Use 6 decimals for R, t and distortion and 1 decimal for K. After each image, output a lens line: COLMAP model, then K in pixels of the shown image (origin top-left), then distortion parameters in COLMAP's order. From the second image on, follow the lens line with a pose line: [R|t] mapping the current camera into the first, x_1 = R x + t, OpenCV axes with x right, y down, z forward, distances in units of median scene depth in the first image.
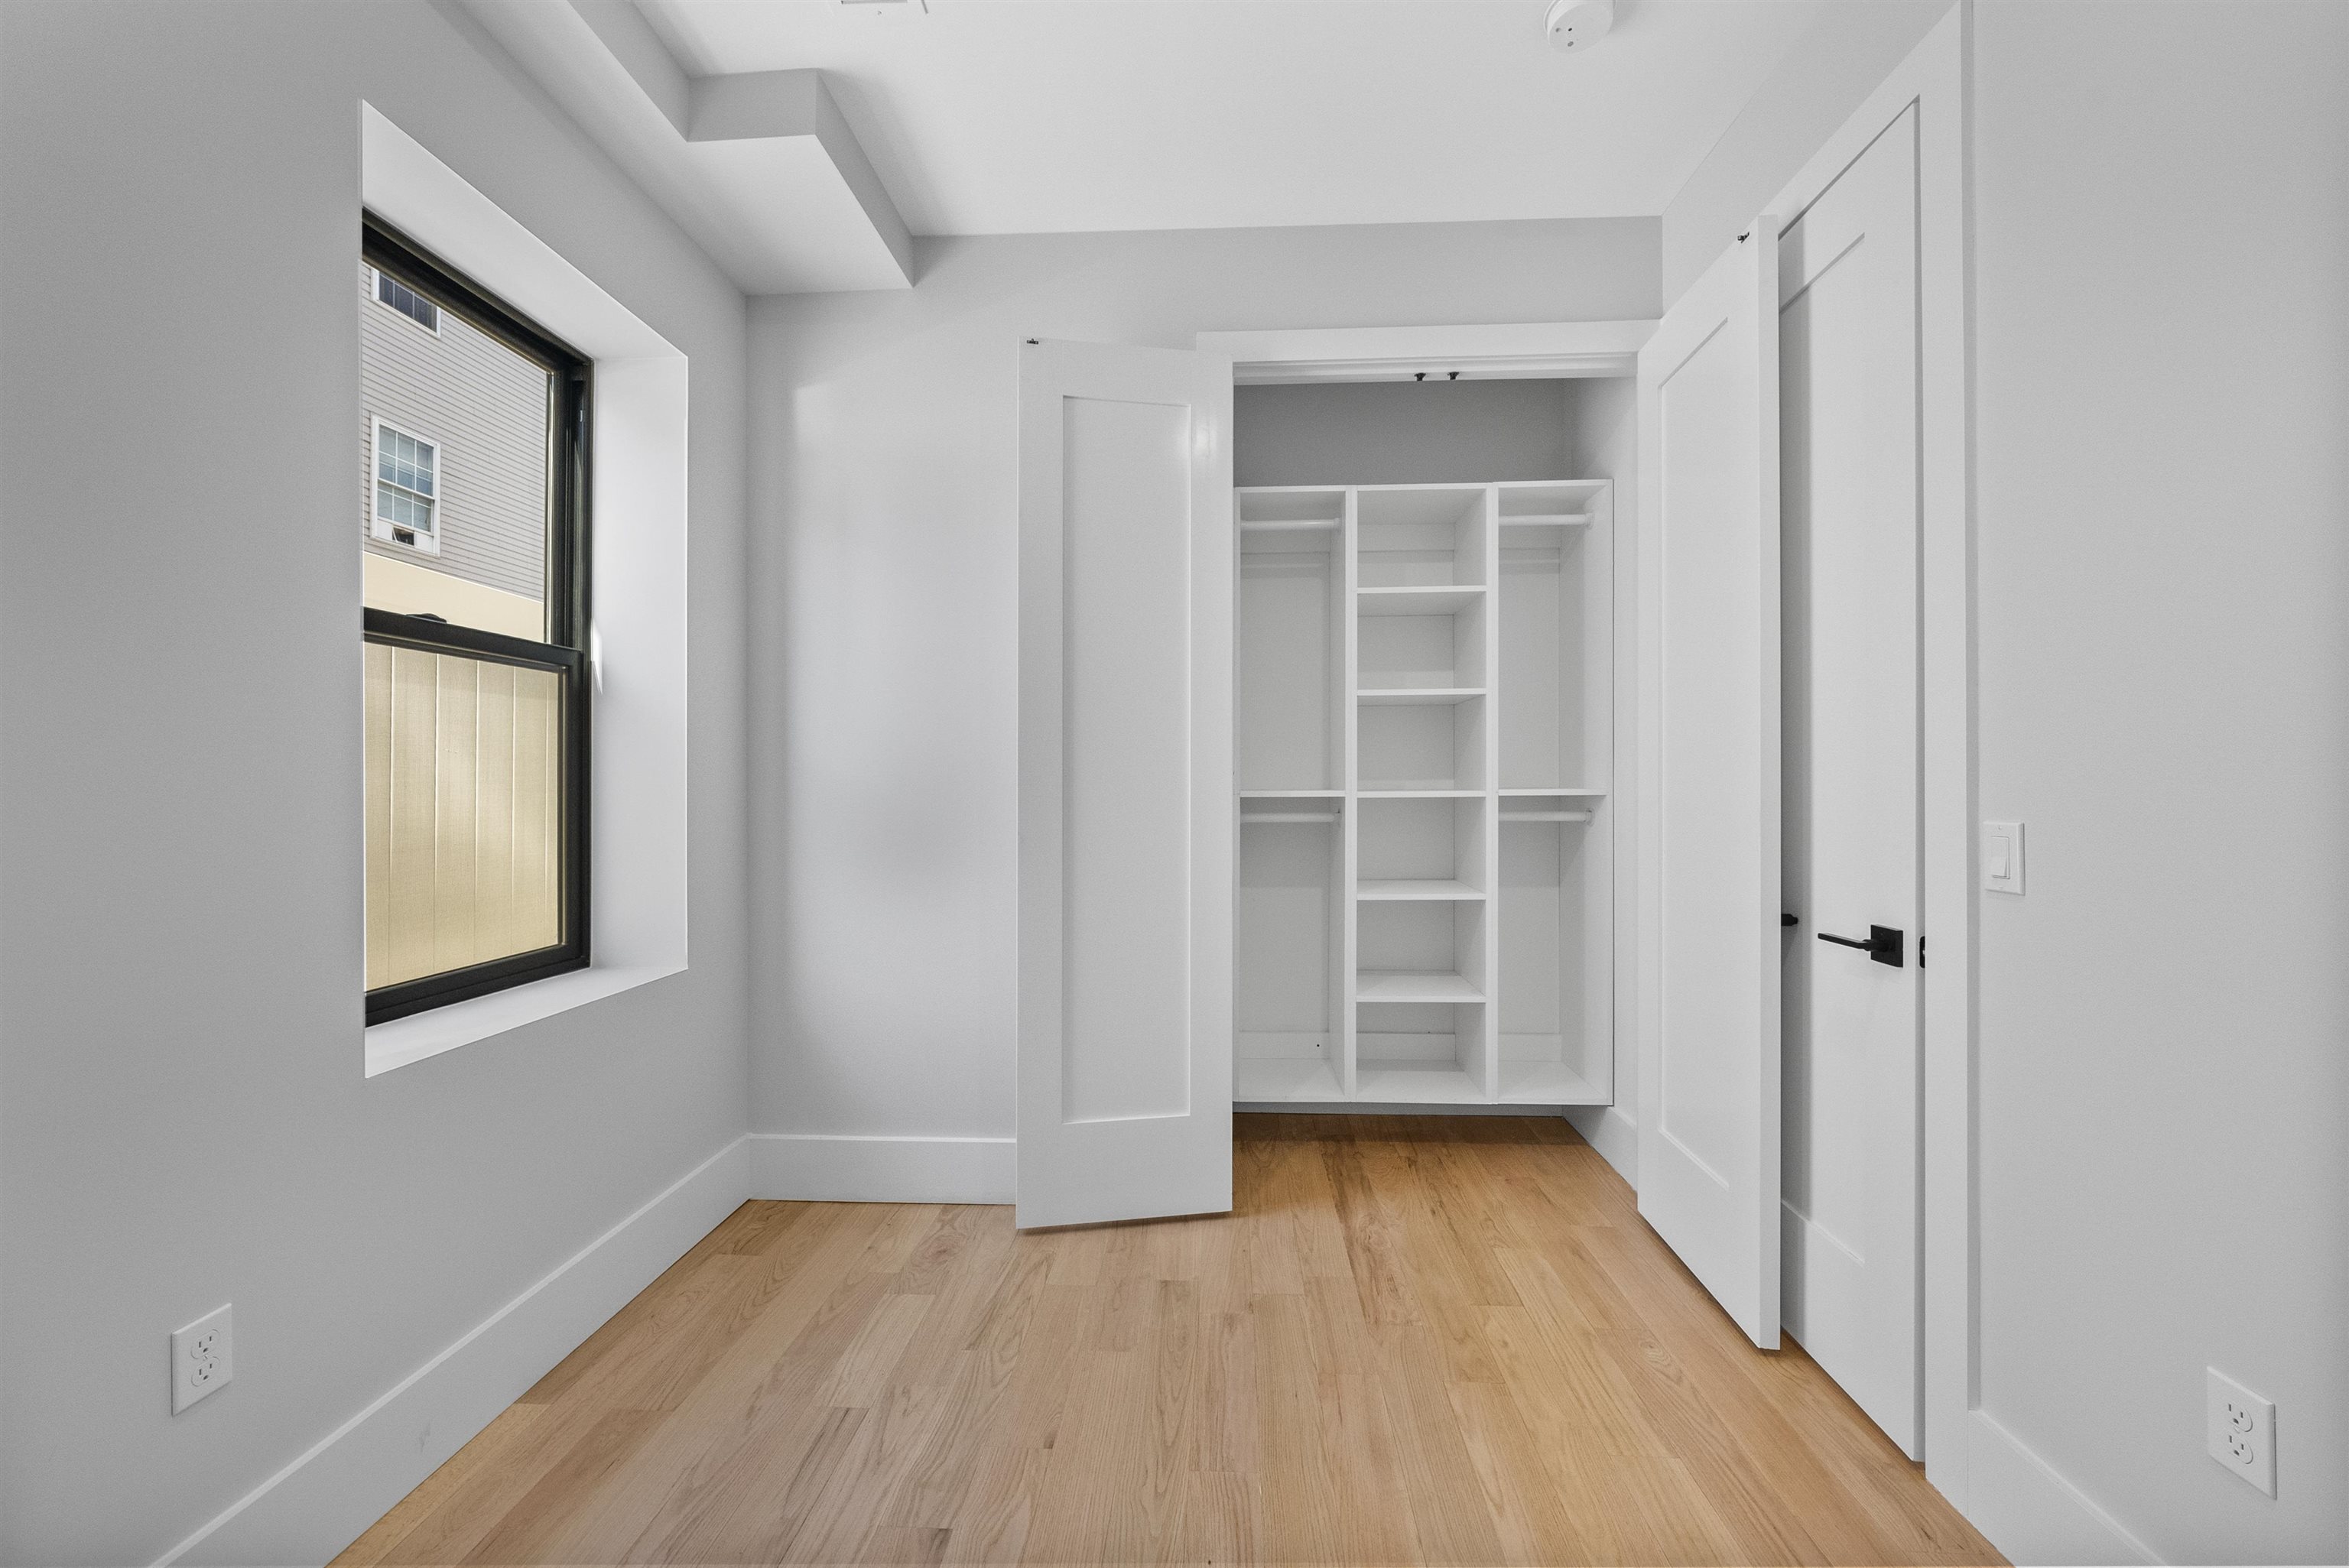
lens RADIAL K [[869.0, 0, 1187.6], [0, 869.0, 768.0], [0, 0, 1]] dist [0.001524, 0.000274]
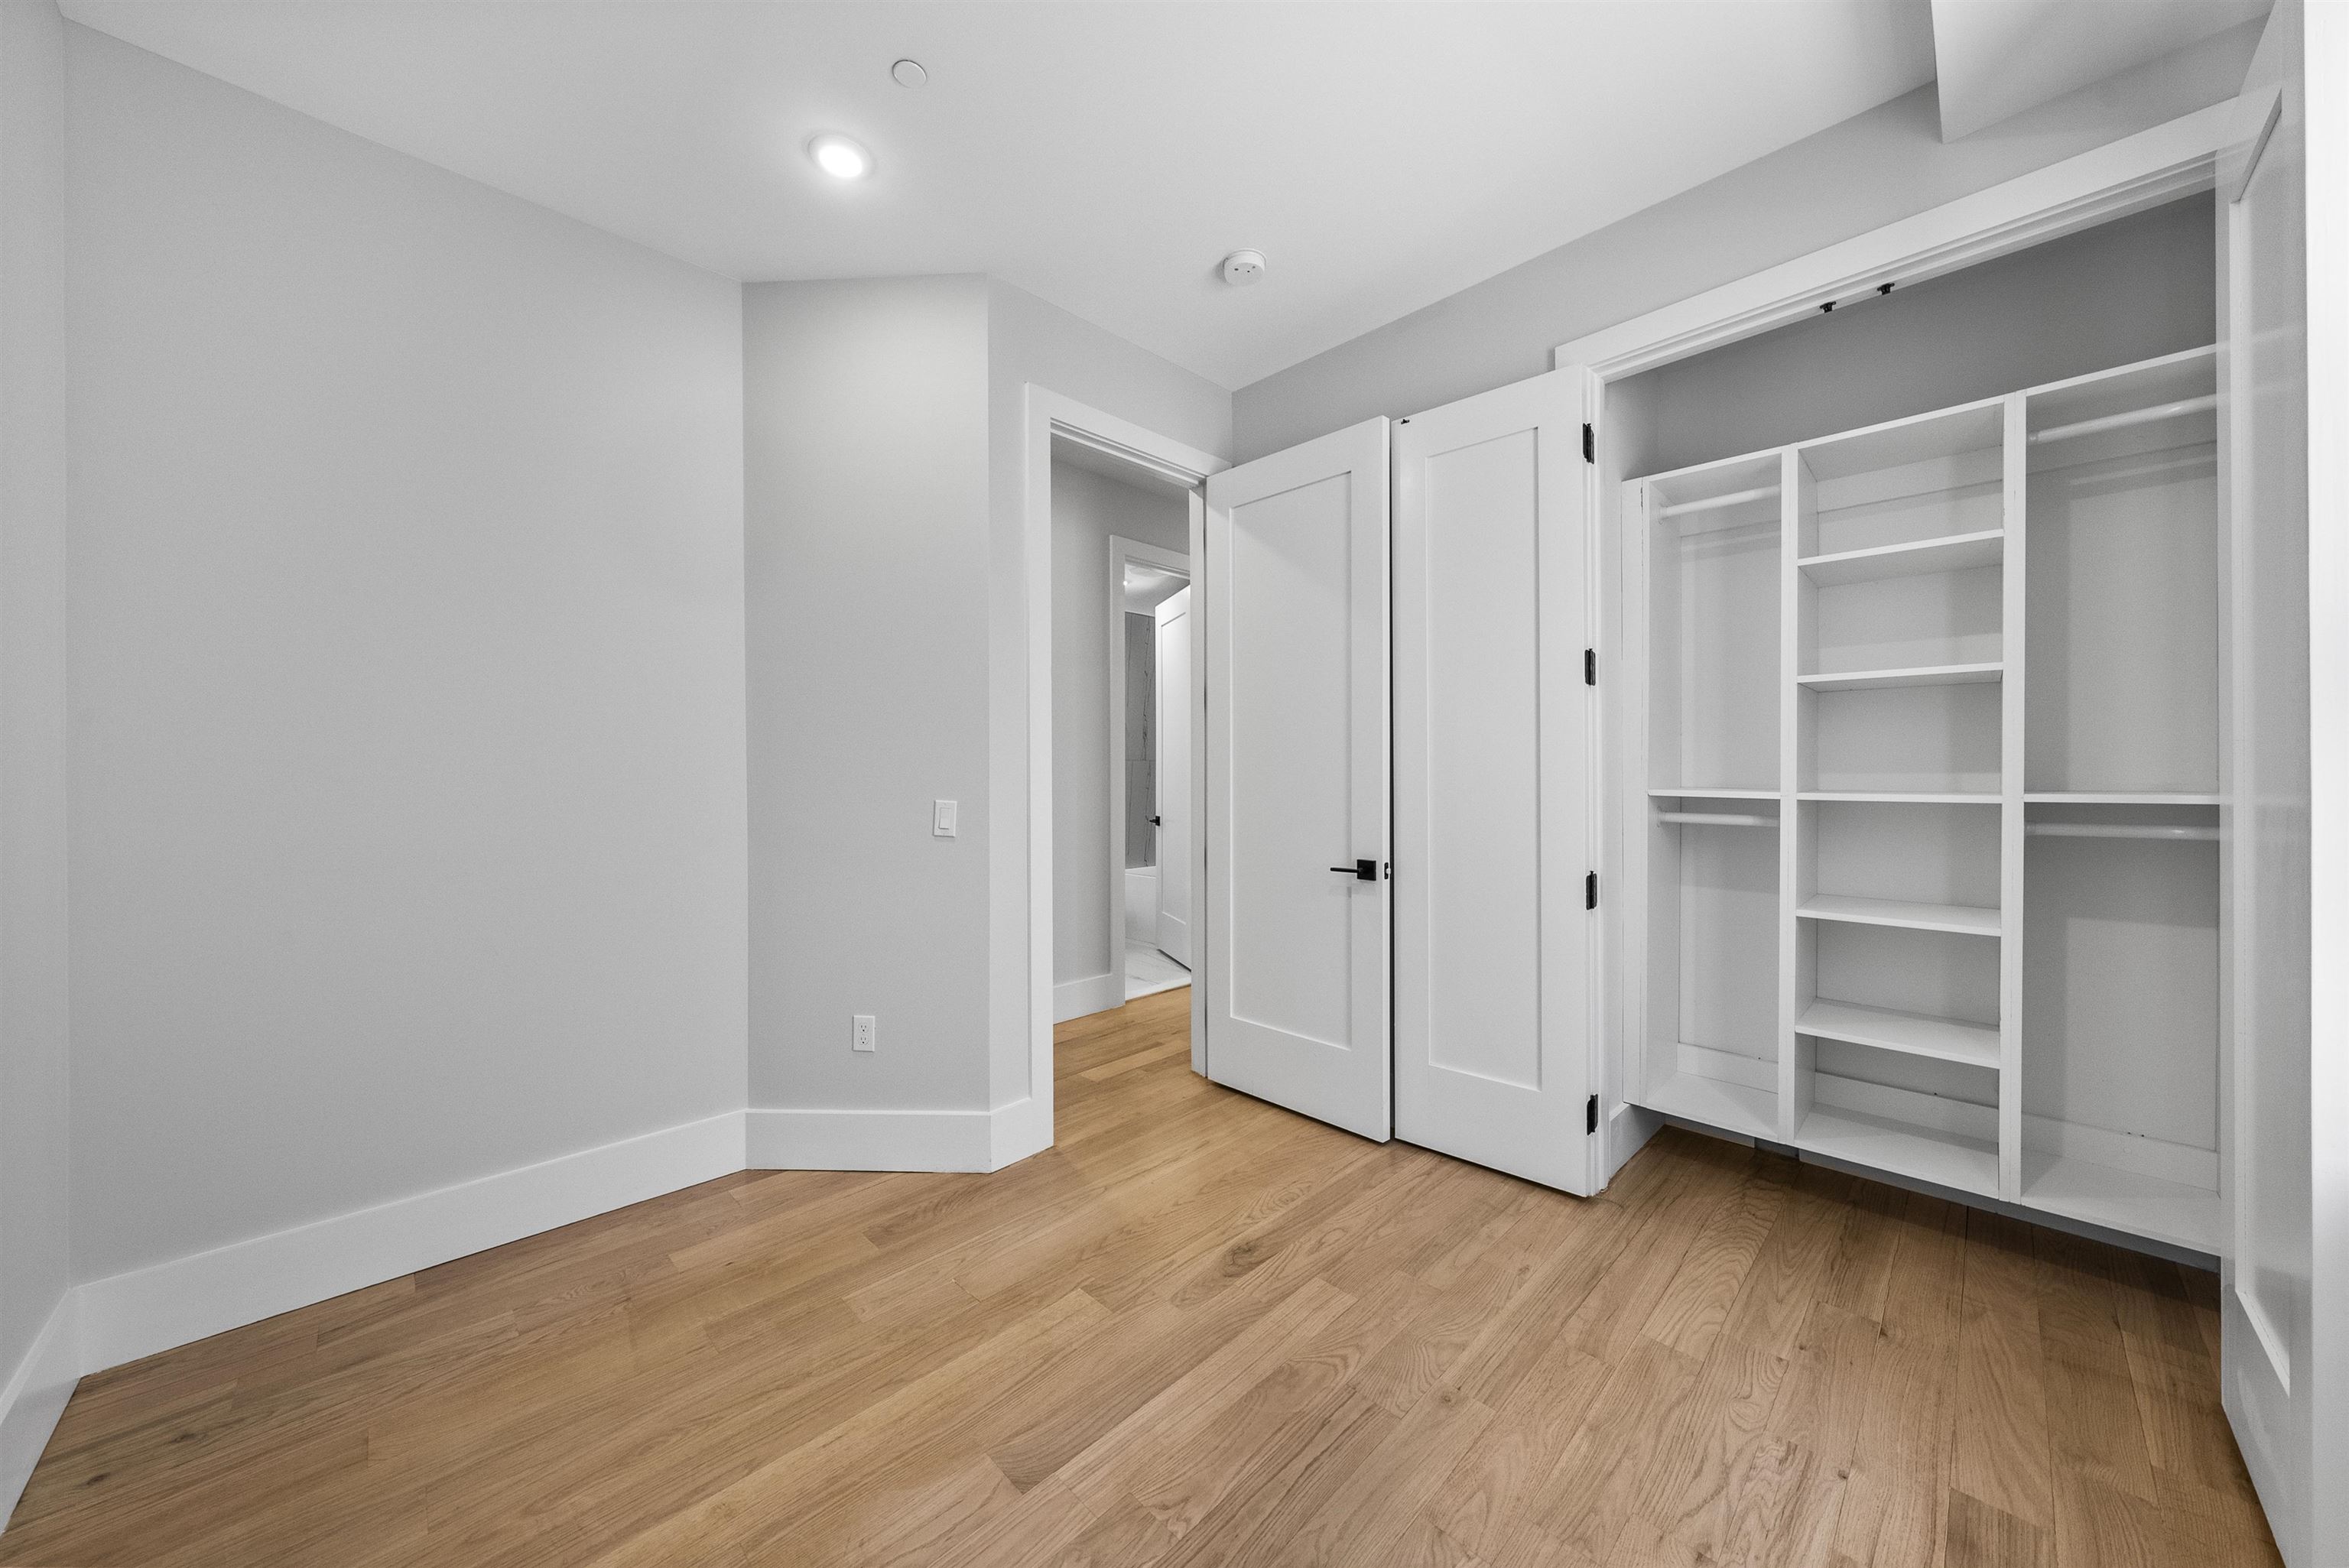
lens RADIAL K [[812.3, 0, 1188.9], [0, 812.3, 770.6], [0, 0, 1]] dist [-0.000218, -0.000048]
pose [[0.731358, 0.002972, -0.681987, 0.305547], [0.003433, 0.999962, 0.008039, -0.003944], [0.681985, -0.008221, 0.731320, -0.017462]]
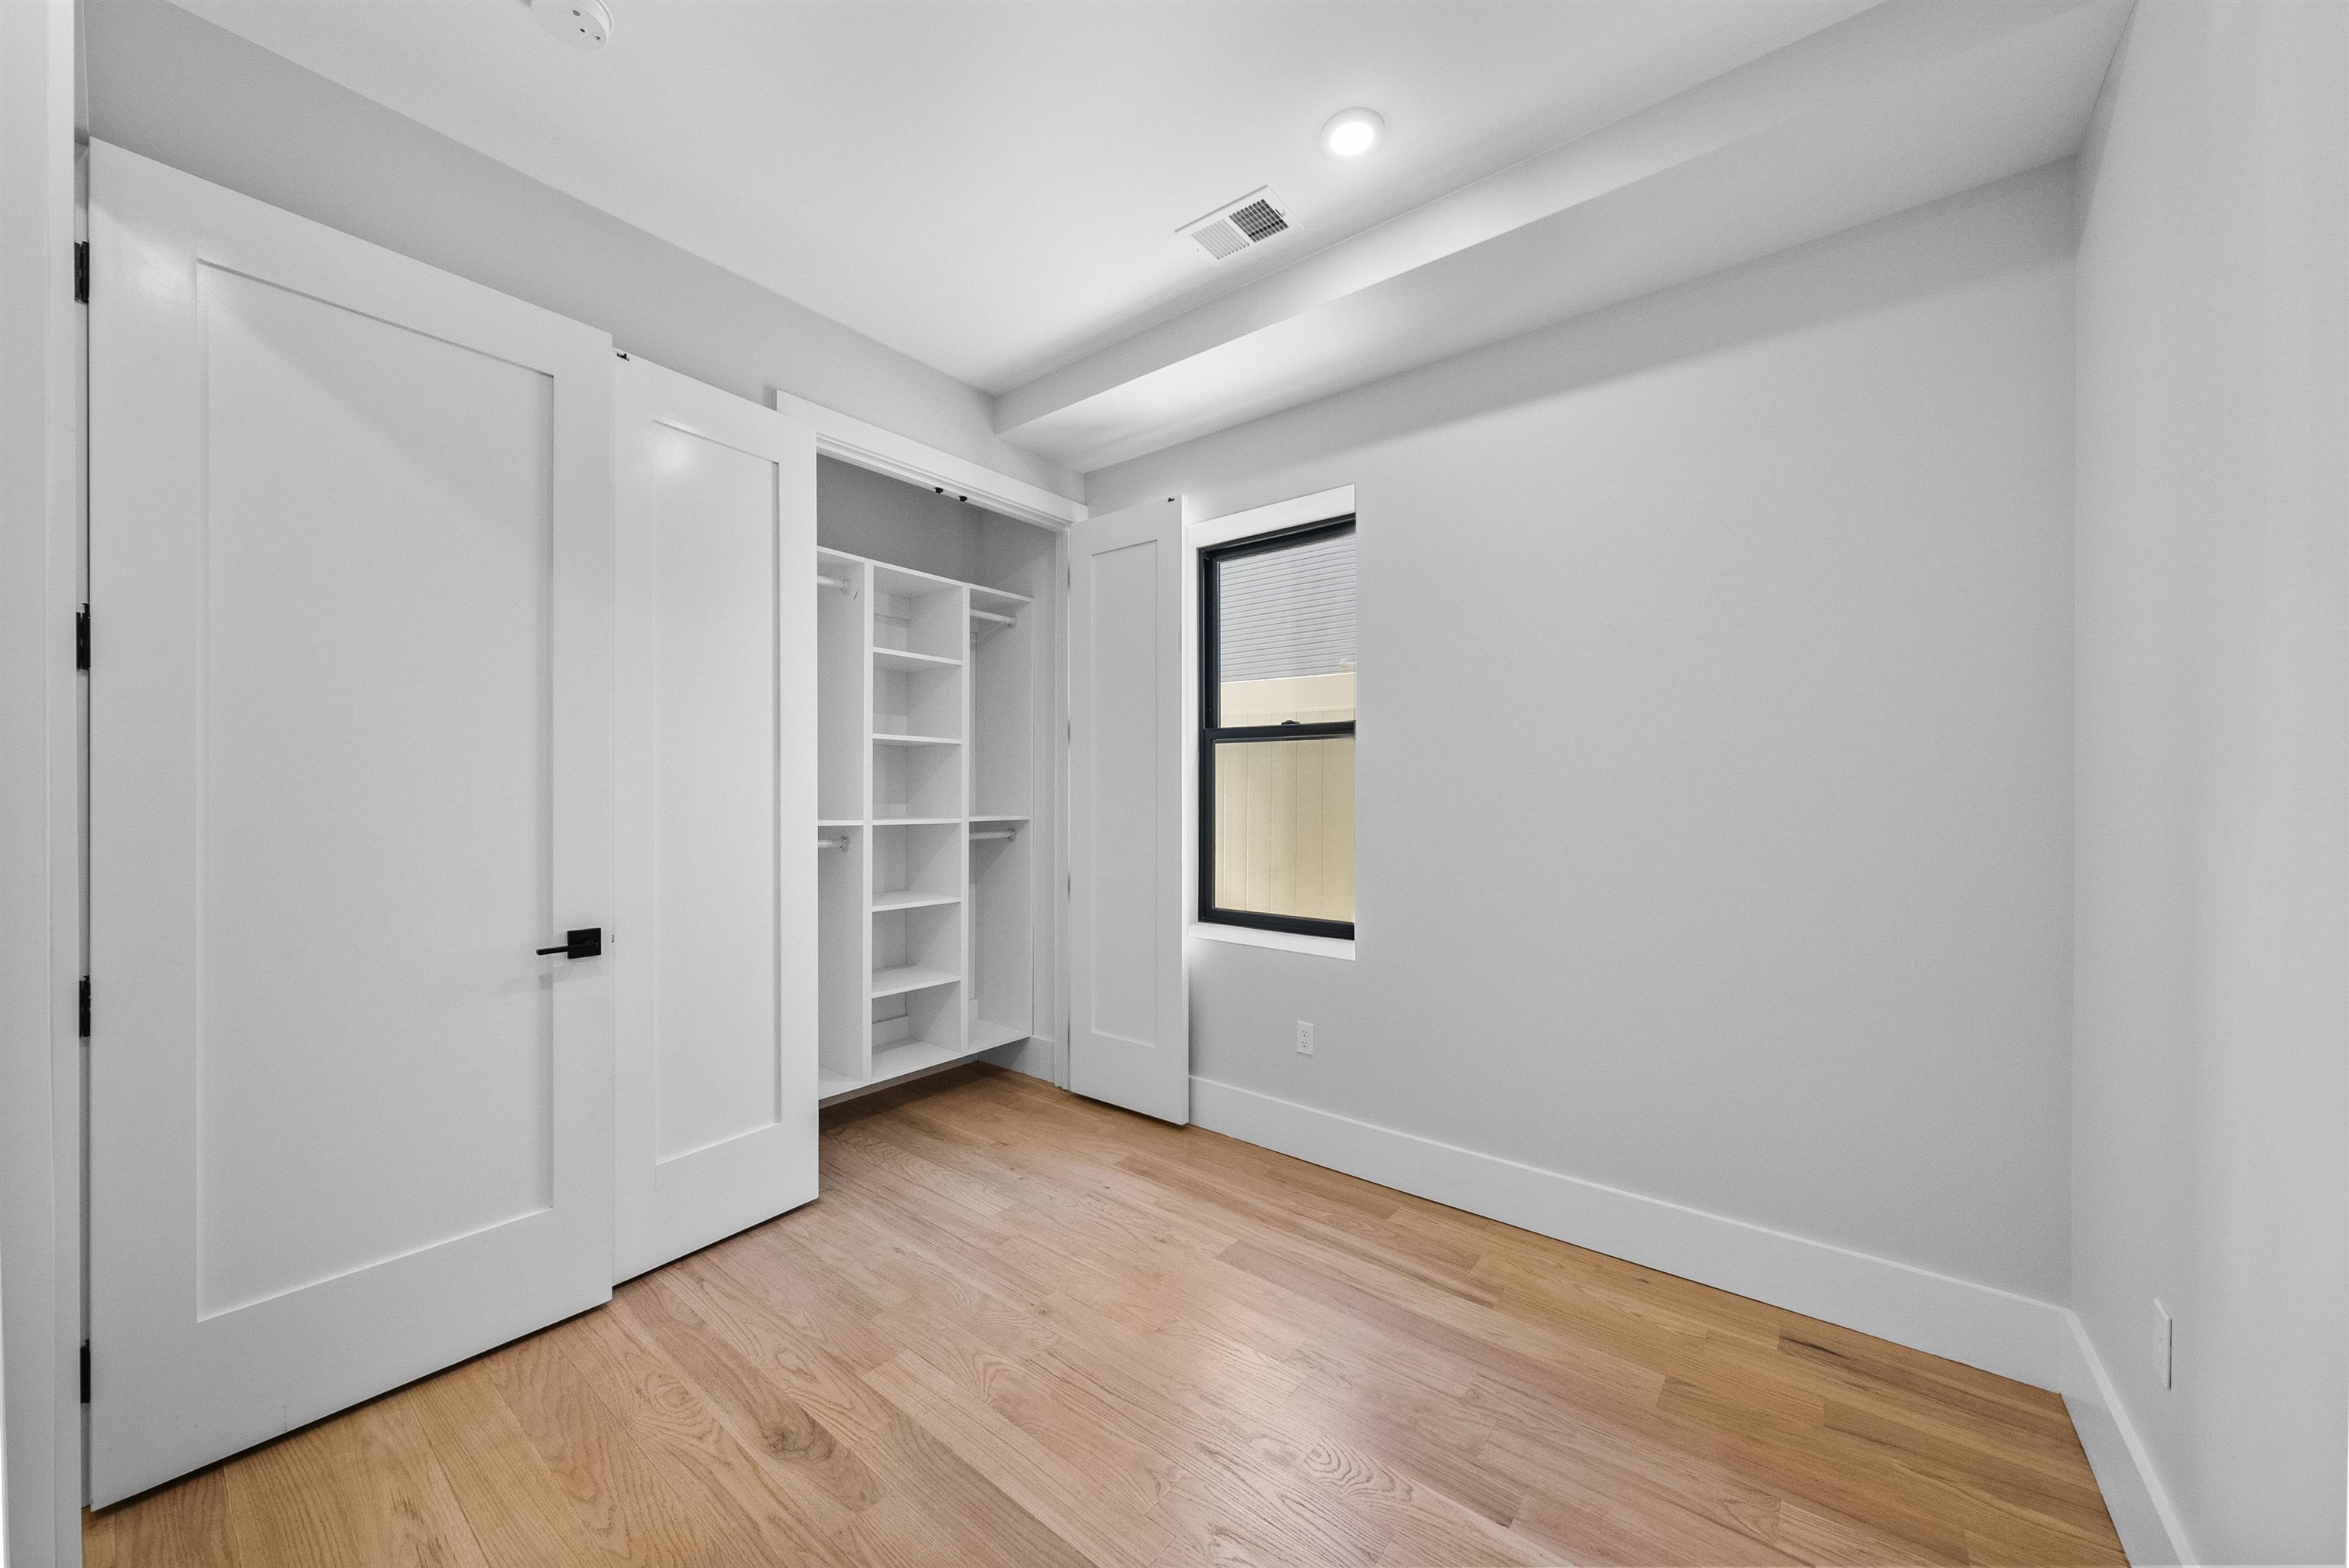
lens RADIAL K [[869.0, 0, 1151.3], [0, 869.0, 794.9], [0, 0, 1]] dist [0.001524, 0.000274]
pose [[0.600448, 0.005896, 0.799642, -0.523748], [-0.009874, 0.999951, 0.000041, -0.010547], [-0.799603, -0.007921, 0.600477, -0.008955]]
